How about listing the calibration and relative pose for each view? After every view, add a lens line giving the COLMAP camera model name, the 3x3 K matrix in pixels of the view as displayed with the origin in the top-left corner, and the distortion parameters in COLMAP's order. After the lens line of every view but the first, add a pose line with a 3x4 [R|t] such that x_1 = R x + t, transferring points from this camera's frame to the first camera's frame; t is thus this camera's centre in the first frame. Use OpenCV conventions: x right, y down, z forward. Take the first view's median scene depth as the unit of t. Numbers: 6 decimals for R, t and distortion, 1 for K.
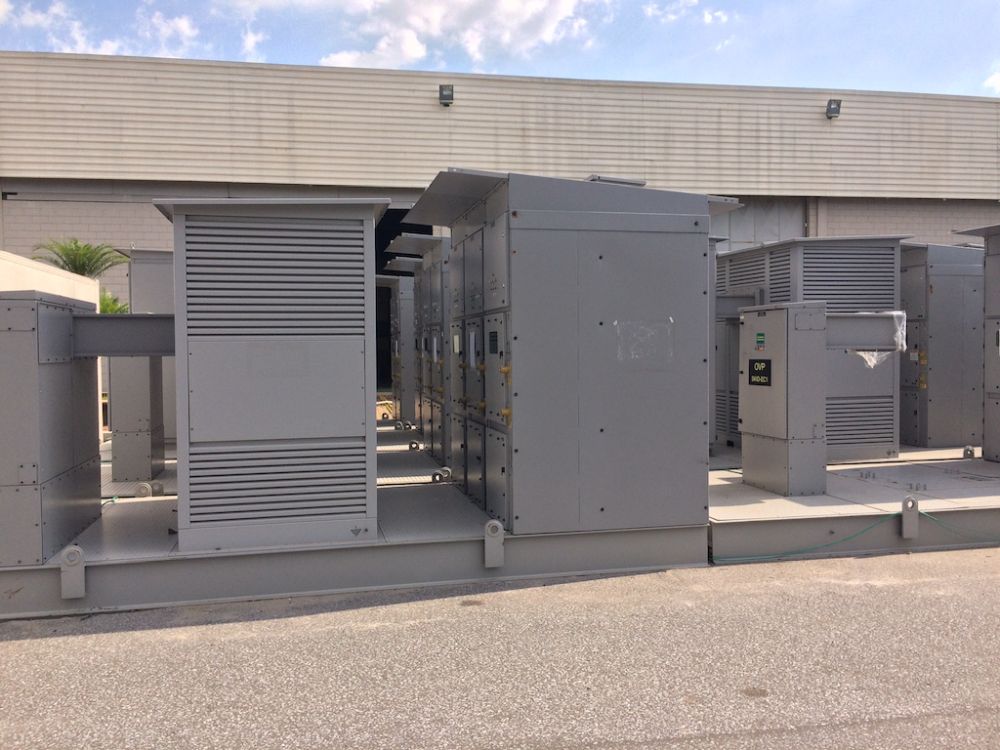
lens RADIAL K [[869.5, 0, 500.0], [0, 869.5, 375.0], [0, 0, 1]] dist [0.009406, 0.007393]
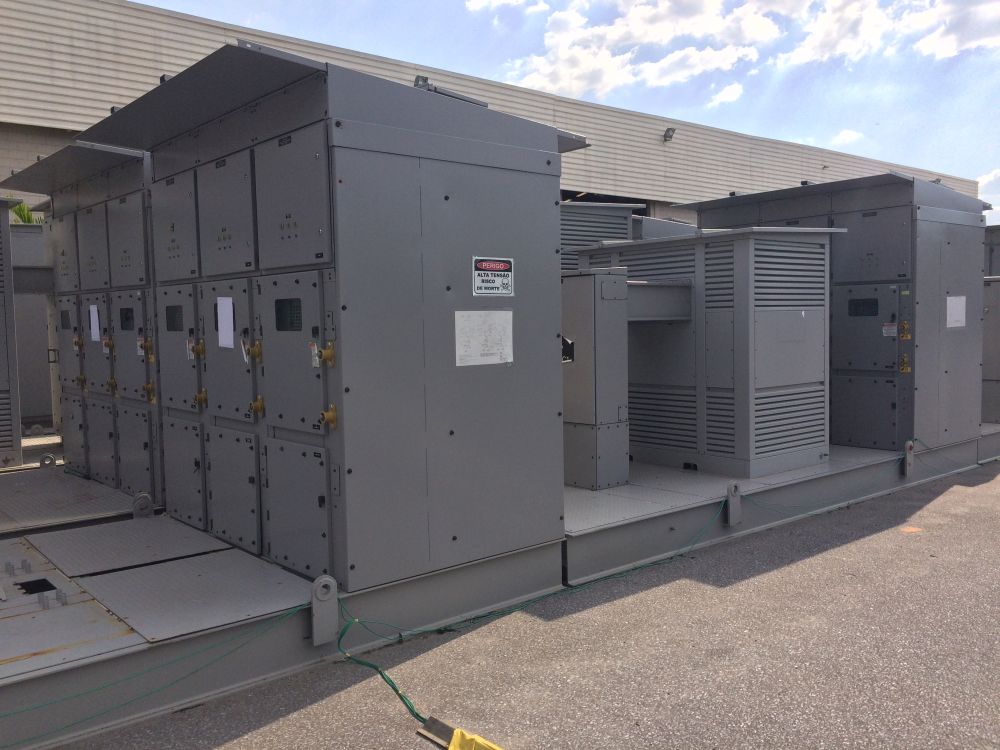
lens RADIAL K [[869.5, 0, 500.0], [0, 869.5, 375.0], [0, 0, 1]] dist [0.009406, 0.007393]
pose [[0.875105, -0.036076, 0.482586, -0.197718], [0.021693, 0.999139, 0.035354, -0.010498], [-0.483446, -0.020469, 0.875135, 0.324434]]
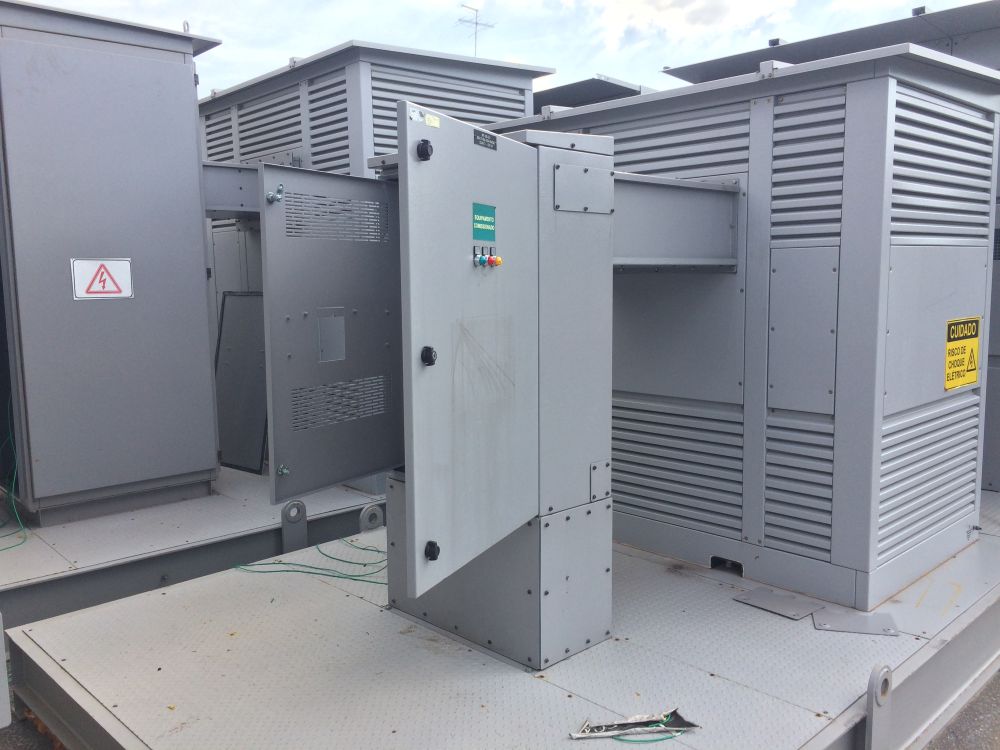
lens RADIAL K [[869.5, 0, 500.0], [0, 869.5, 375.0], [0, 0, 1]] dist [0.009406, 0.007393]
pose [[0.833183, -0.067730, 0.548834, 0.139705], [0.021286, 0.995664, 0.090557, -0.020345], [-0.552587, -0.063768, 0.831012, 0.812730]]
